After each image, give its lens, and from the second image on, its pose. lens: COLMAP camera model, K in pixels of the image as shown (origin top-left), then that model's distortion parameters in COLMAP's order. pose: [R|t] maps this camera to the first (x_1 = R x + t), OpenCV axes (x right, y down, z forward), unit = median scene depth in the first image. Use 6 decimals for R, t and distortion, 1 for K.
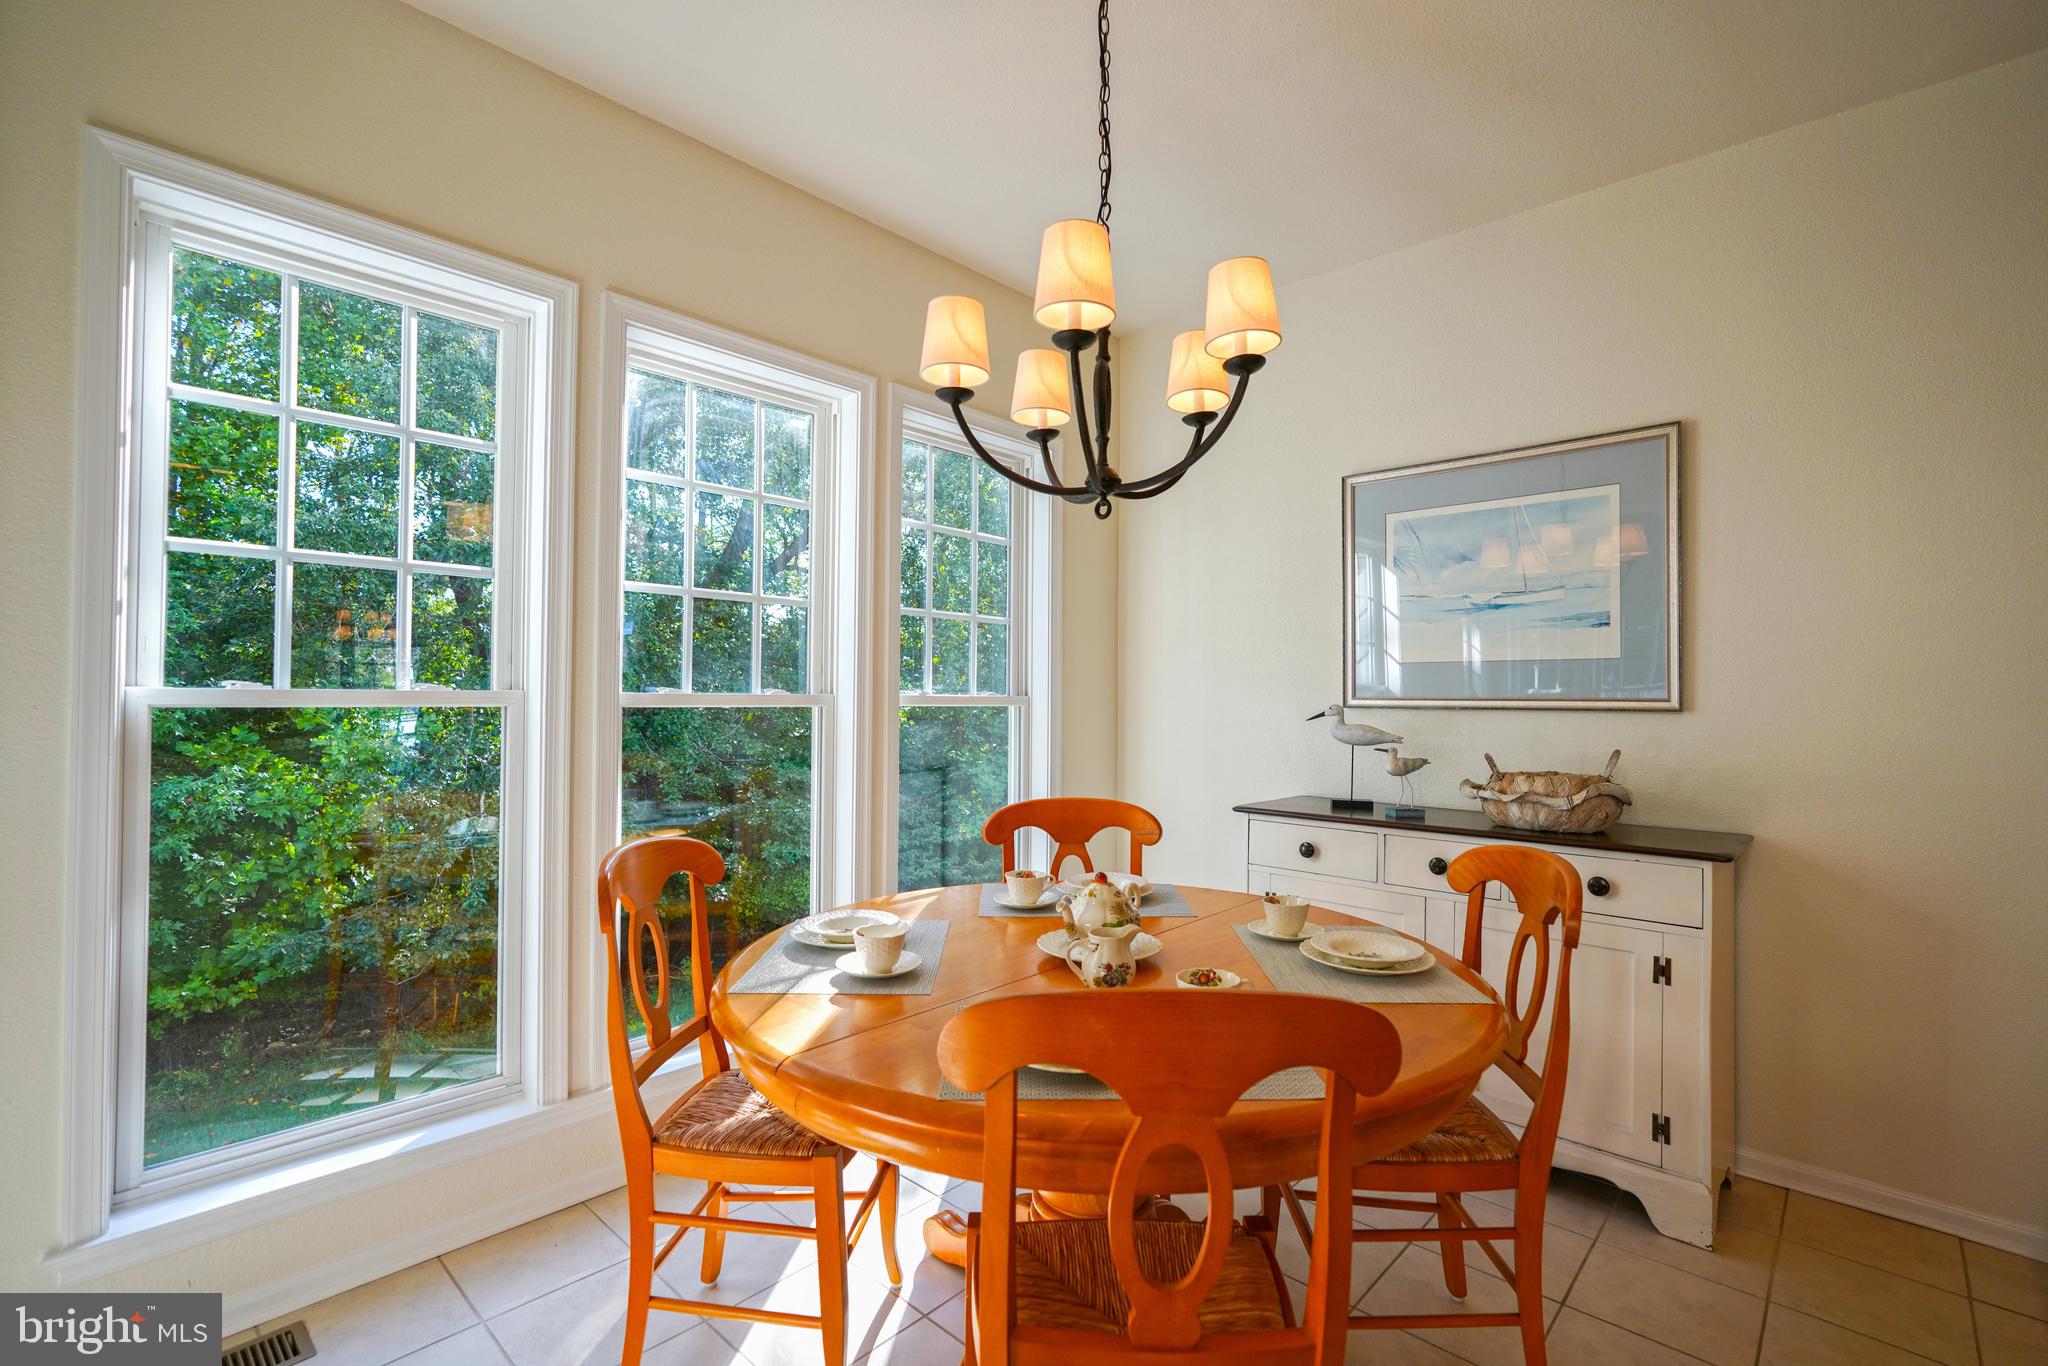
lens RADIAL K [[920.4, 0, 1021.3], [0, 920.4, 680.5], [0, 0, 1]] dist [-0.009967, 0.003987]
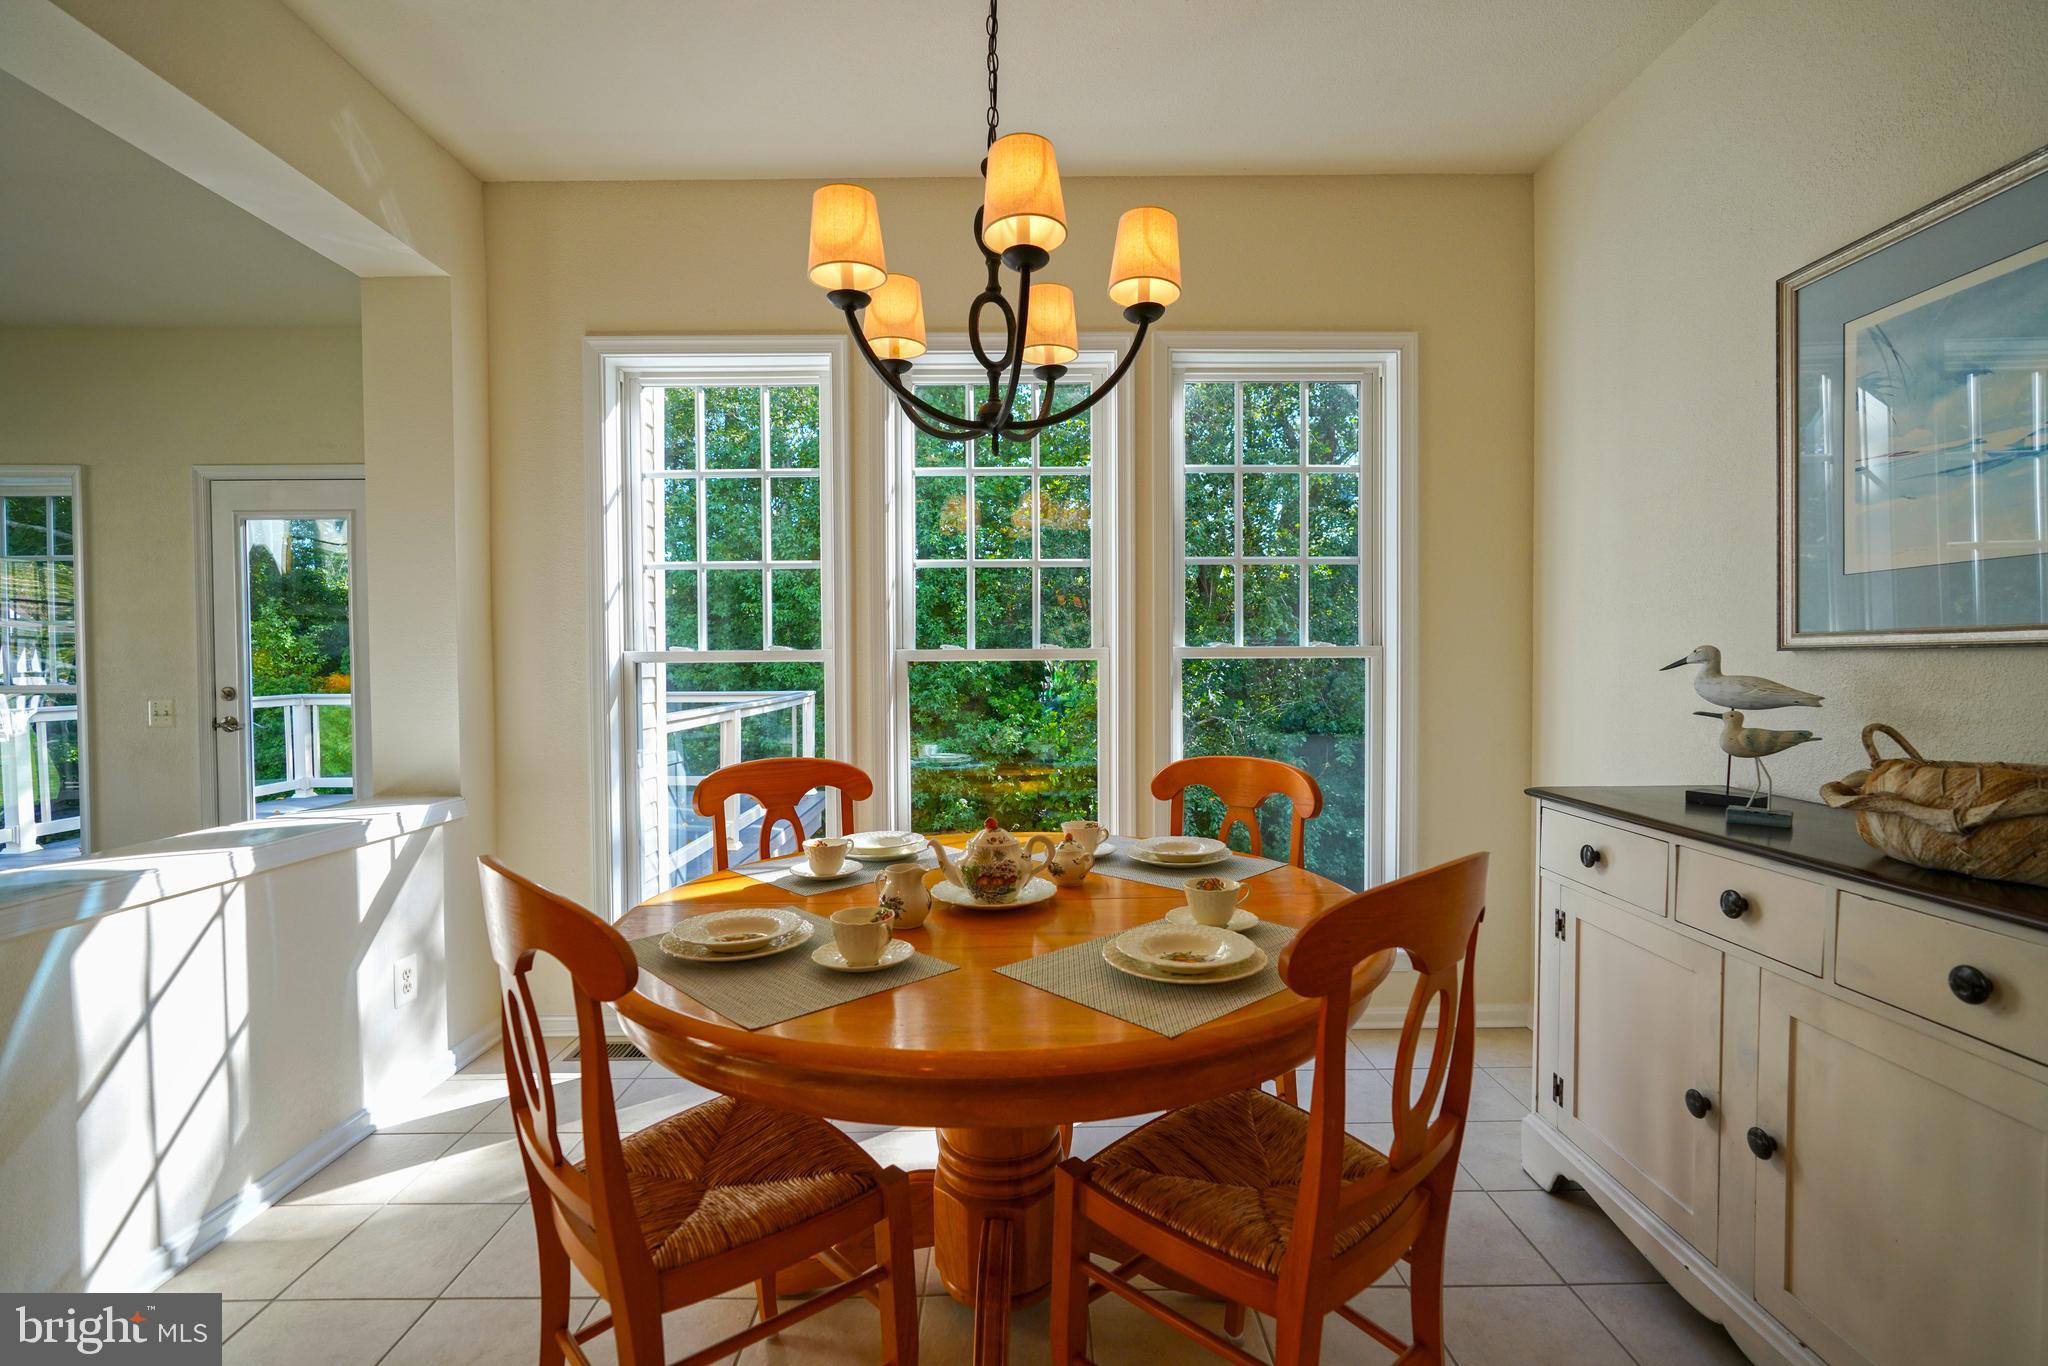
lens RADIAL K [[920.4, 0, 1024.2], [0, 920.4, 686.3], [0, 0, 1]] dist [-0.009967, 0.003987]
pose [[0.690721, 0.004420, -0.723108, 0.558532], [0.030847, 0.998891, 0.035571, 0.019827], [0.722463, -0.046875, 0.689819, 0.237773]]
